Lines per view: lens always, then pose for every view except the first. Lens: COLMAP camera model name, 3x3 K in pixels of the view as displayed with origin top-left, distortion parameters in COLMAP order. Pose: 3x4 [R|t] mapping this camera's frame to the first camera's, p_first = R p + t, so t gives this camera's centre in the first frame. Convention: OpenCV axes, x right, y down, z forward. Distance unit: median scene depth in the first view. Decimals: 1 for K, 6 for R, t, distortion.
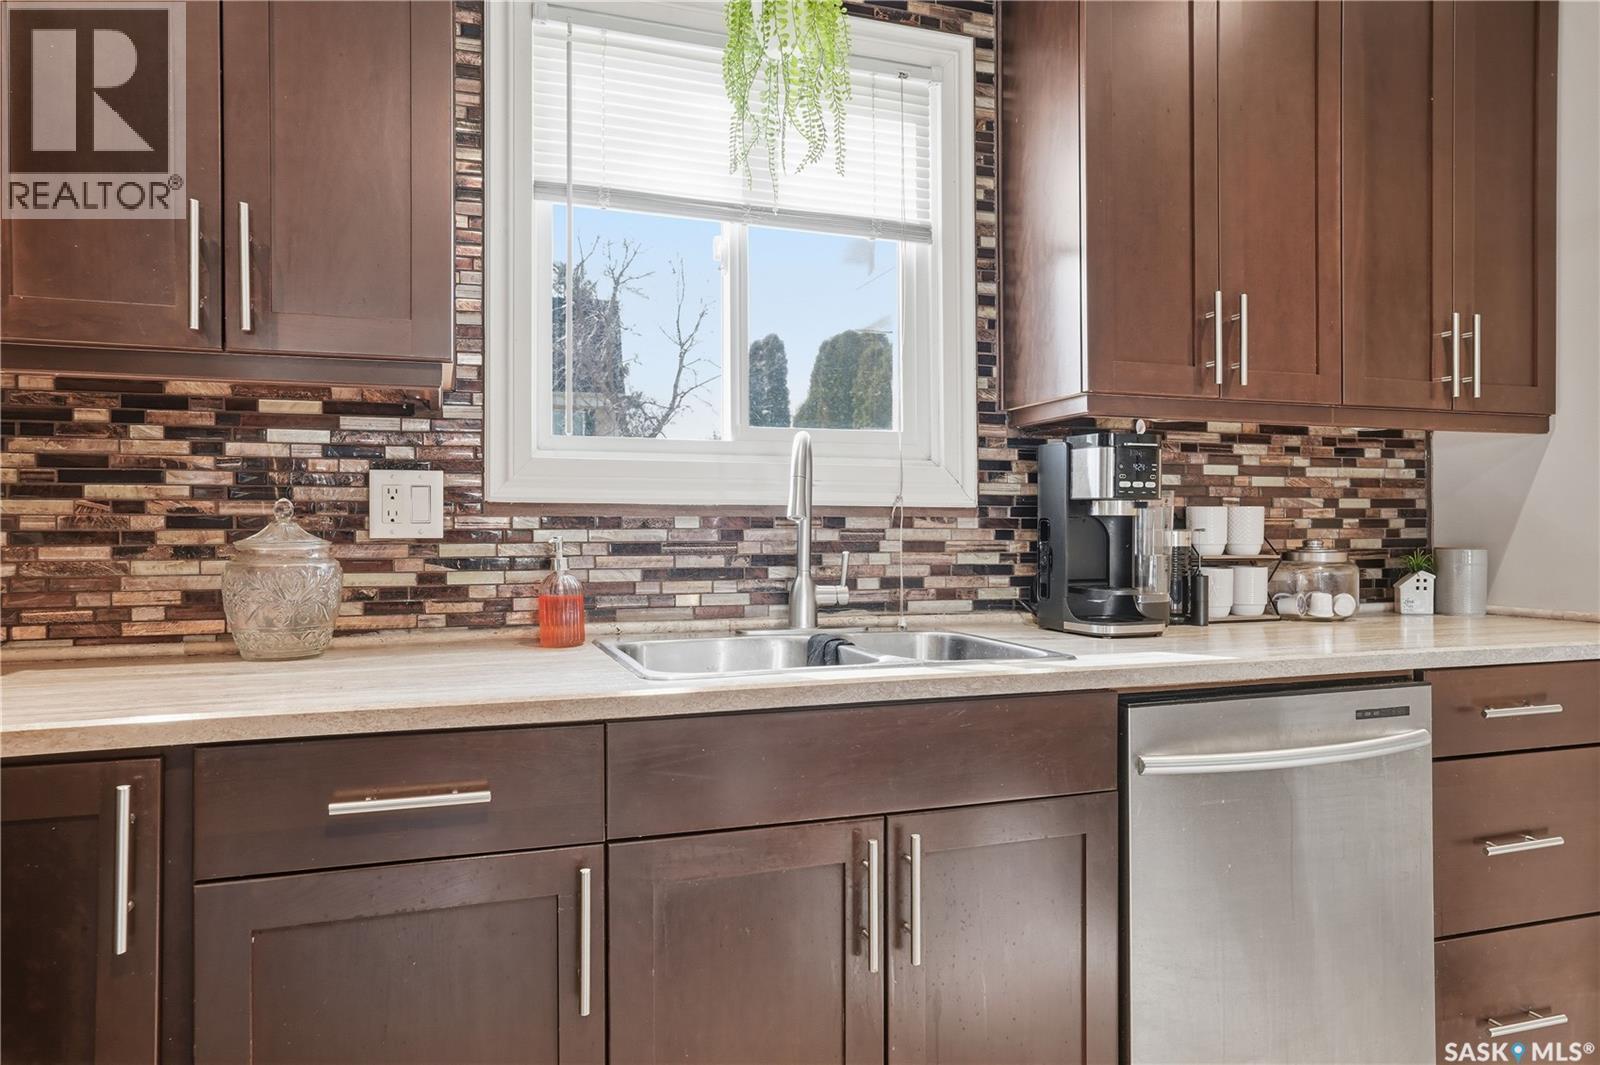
lens RADIAL K [[1038.4, 0, 816.5], [0, 1038.4, 538.8], [0, 0, 1]] dist [-0.021294, 0.018399]
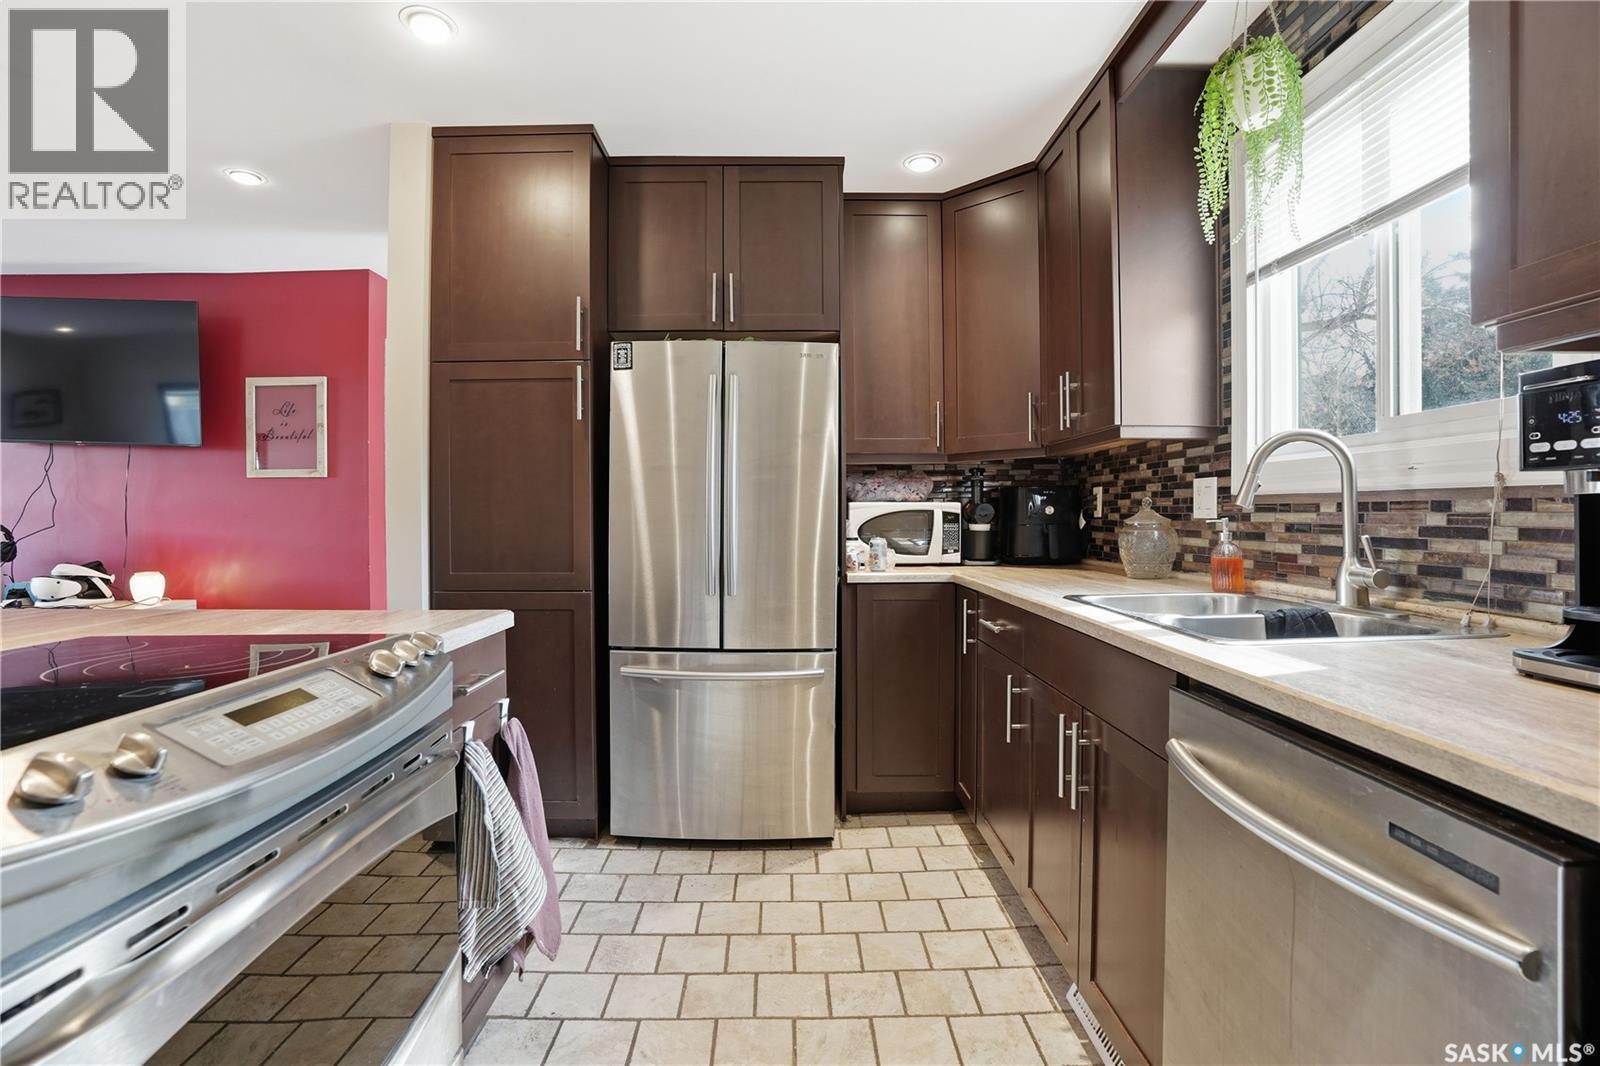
lens RADIAL K [[746.4, 0, 790.1], [0, 746.4, 516.7], [0, 0, 1]] dist [-0.031619, 0.001634]
pose [[-0.323992, 0.008207, -0.946024, 0.875097], [-0.000842, 0.999959, 0.008963, -0.012021], [0.946059, 0.003700, -0.323972, 0.684605]]
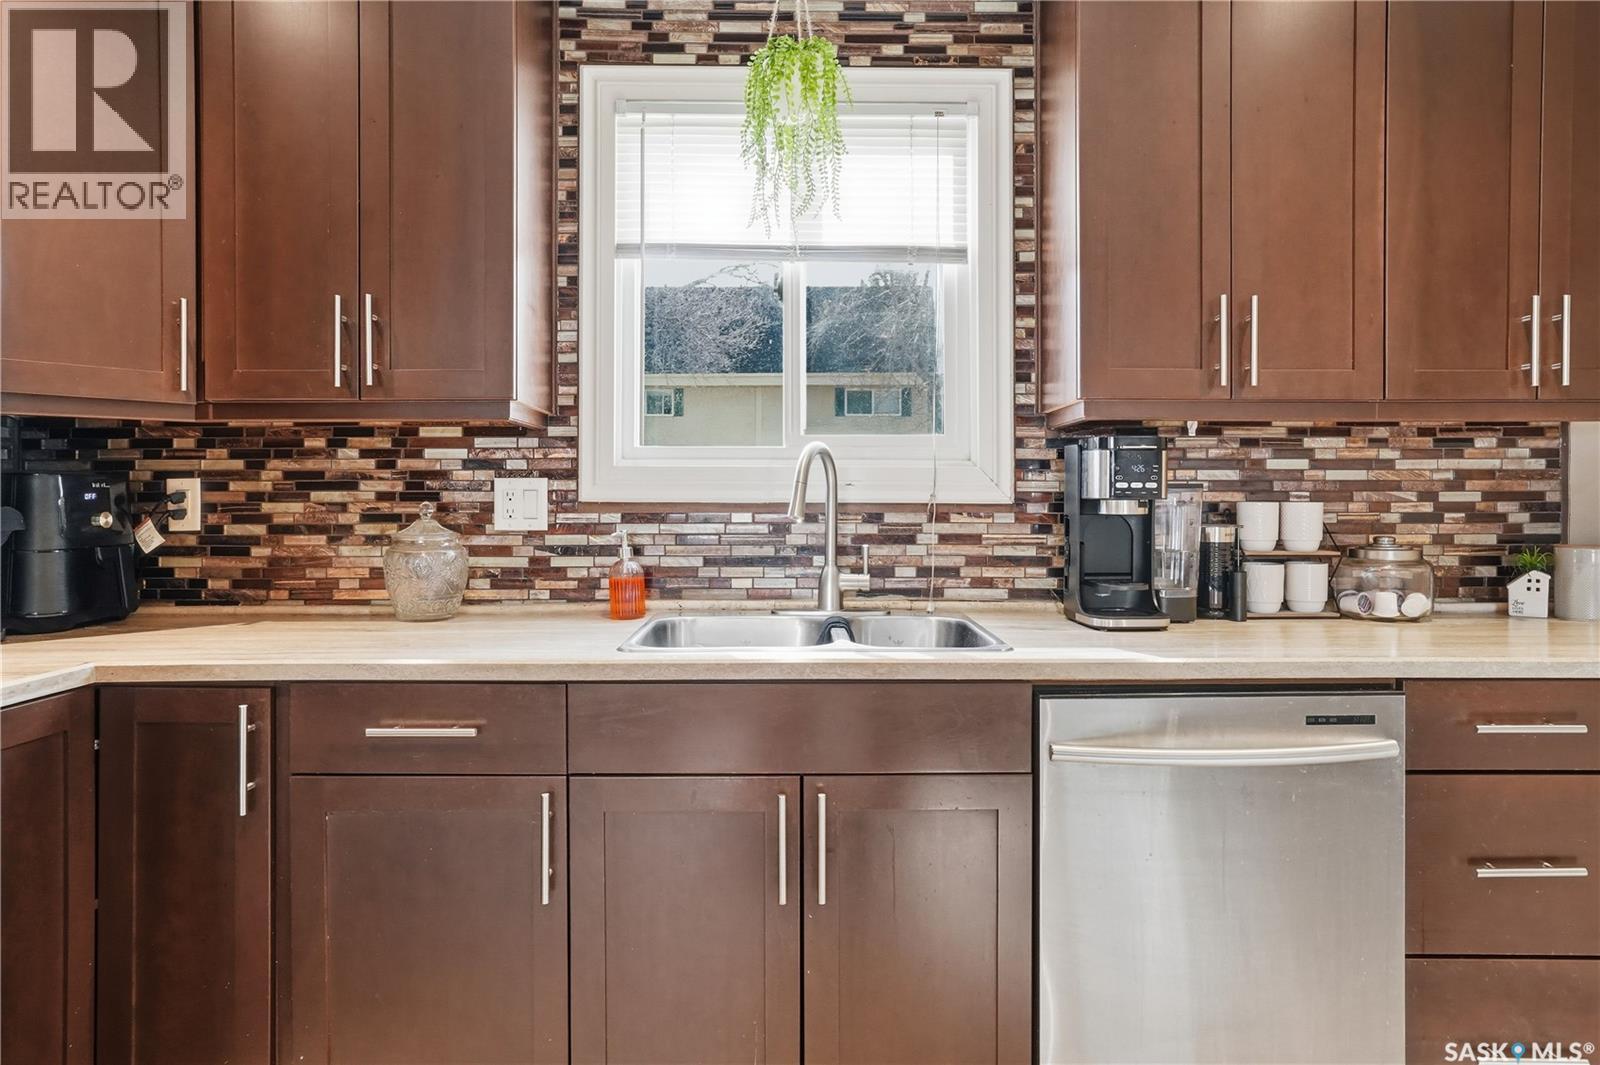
lens RADIAL K [[985.3, 0, 817.6], [0, 985.3, 513.8], [0, 0, 1]] dist [-0.031633, 0.020370]
pose [[0.946252, 0.006737, -0.323359, 0.322381], [-0.003821, 0.999946, 0.009651, -0.031511], [0.323407, -0.007897, 0.946227, -0.040571]]
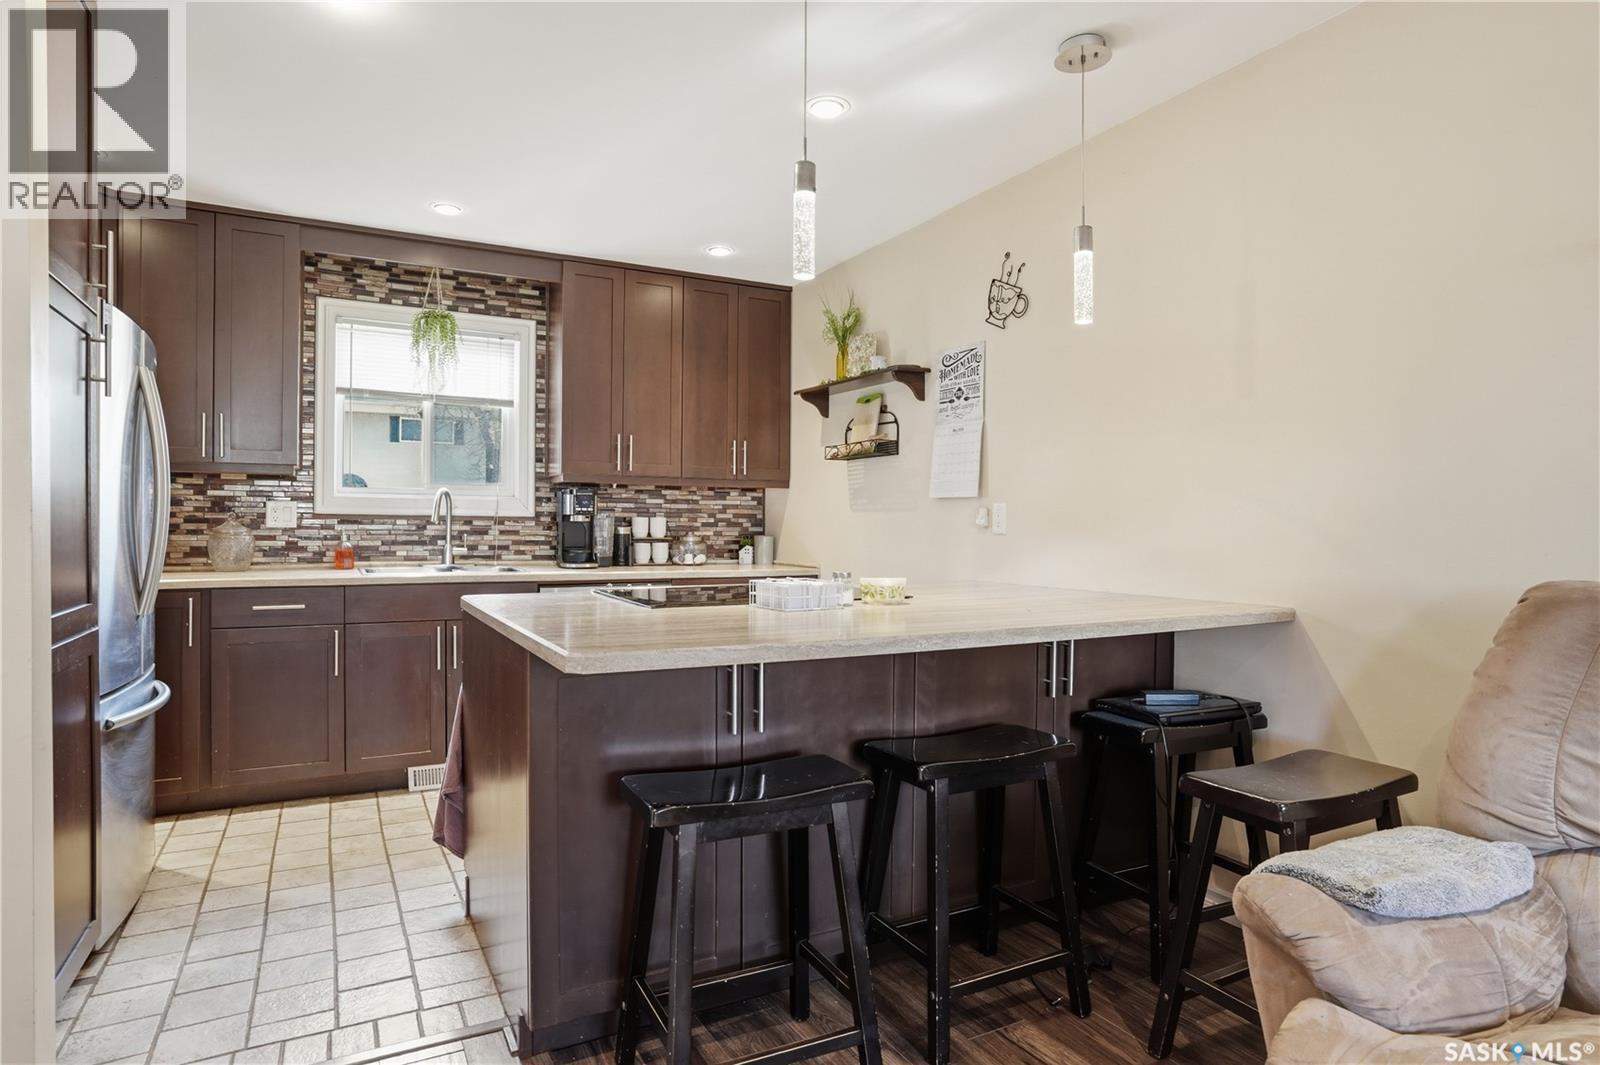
lens RADIAL K [[893.9, 0, 804.4], [0, 893.9, 527.8], [0, 0, 1]] dist [-0.027725, 0.005039]
pose [[0.989844, 0.011568, 0.141688, 0.528285], [-0.012133, 0.999922, 0.003123, -0.020371], [-0.141640, -0.004810, 0.989906, -1.243378]]
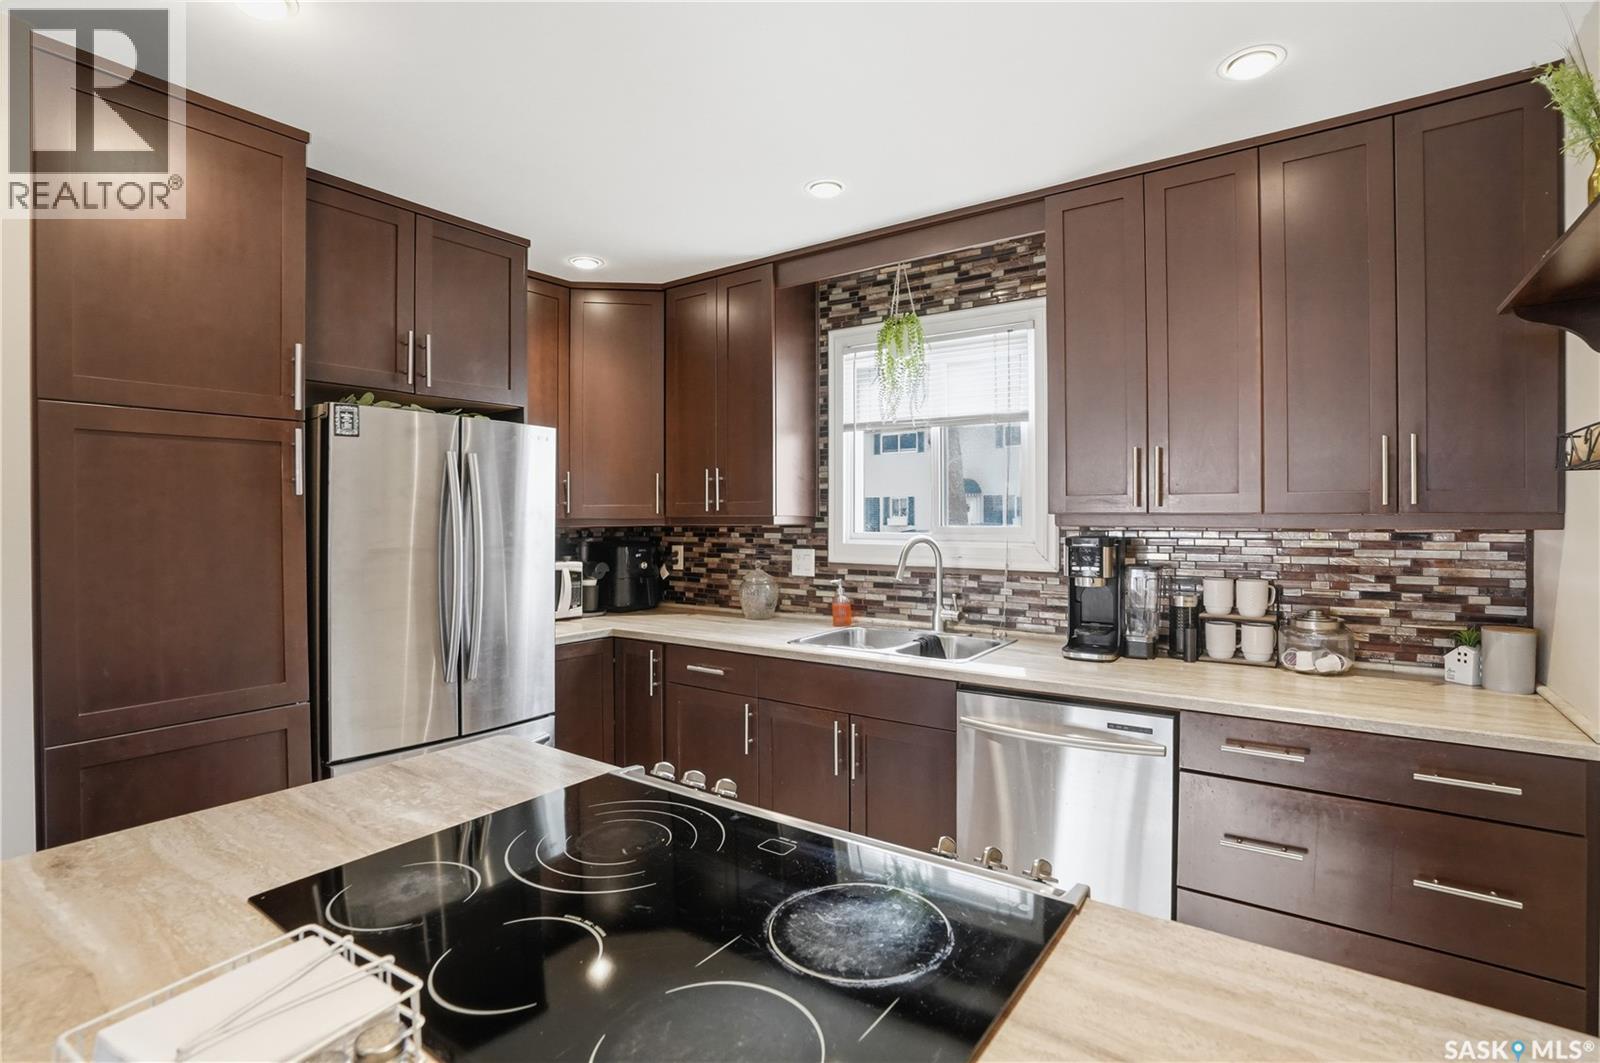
lens RADIAL K [[795.1, 0, 789.2], [0, 795.1, 520.7], [0, 0, 1]] dist [-0.041294, 0.003582]
pose [[0.557192, 0.006788, -0.830356, 1.079254], [-0.001597, 0.999973, 0.007103, -0.135061], [0.830382, -0.002632, 0.557188, -0.092253]]
